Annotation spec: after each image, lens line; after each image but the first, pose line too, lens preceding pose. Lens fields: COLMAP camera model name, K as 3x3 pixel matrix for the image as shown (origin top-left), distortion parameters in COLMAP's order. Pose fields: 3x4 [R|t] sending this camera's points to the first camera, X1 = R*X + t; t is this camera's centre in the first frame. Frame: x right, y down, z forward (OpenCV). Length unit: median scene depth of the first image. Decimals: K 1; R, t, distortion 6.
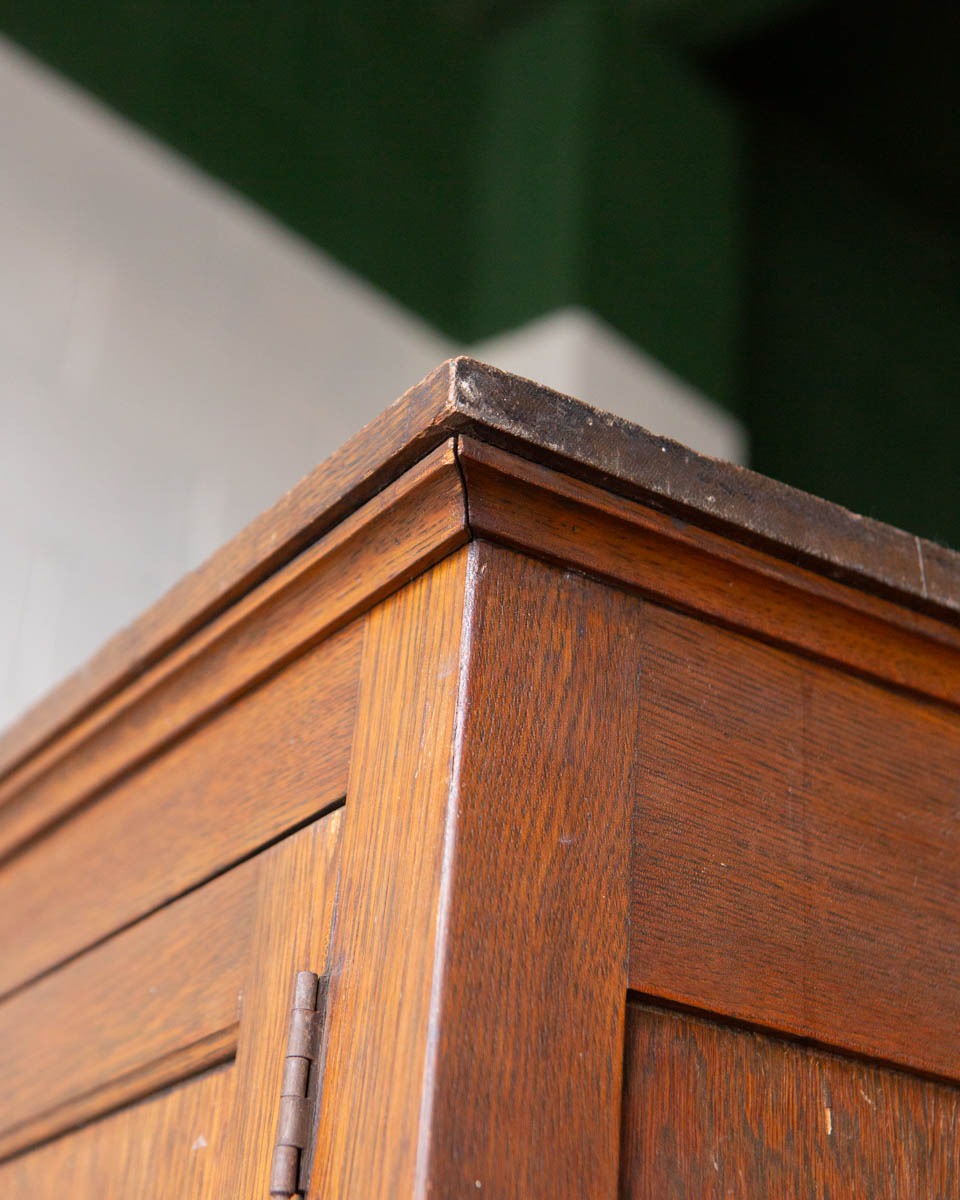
lens RADIAL K [[2175.7, 0, 480.0], [0, 2175.7, 600.0], [0, 0, 1]] dist [0.031111, 0.247123]
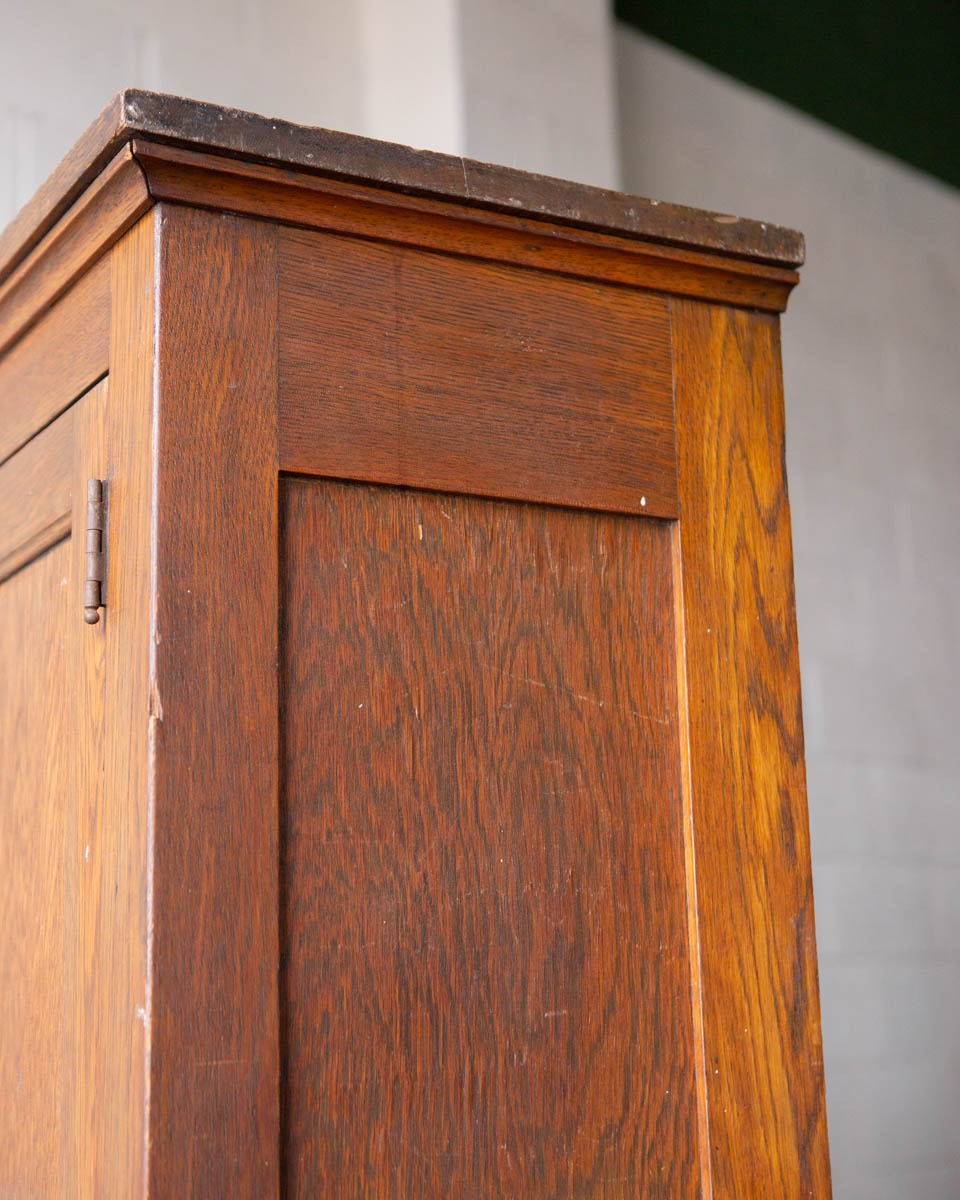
lens RADIAL K [[1895.3, 0, 480.0], [0, 1895.3, 600.0], [0, 0, 1]] dist [-0.002231, 0.075756]
pose [[0.994340, -0.102932, -0.026332, 0.236434], [0.106213, 0.956763, 0.270781, -0.099297], [-0.002679, -0.272046, 0.962281, -0.409312]]
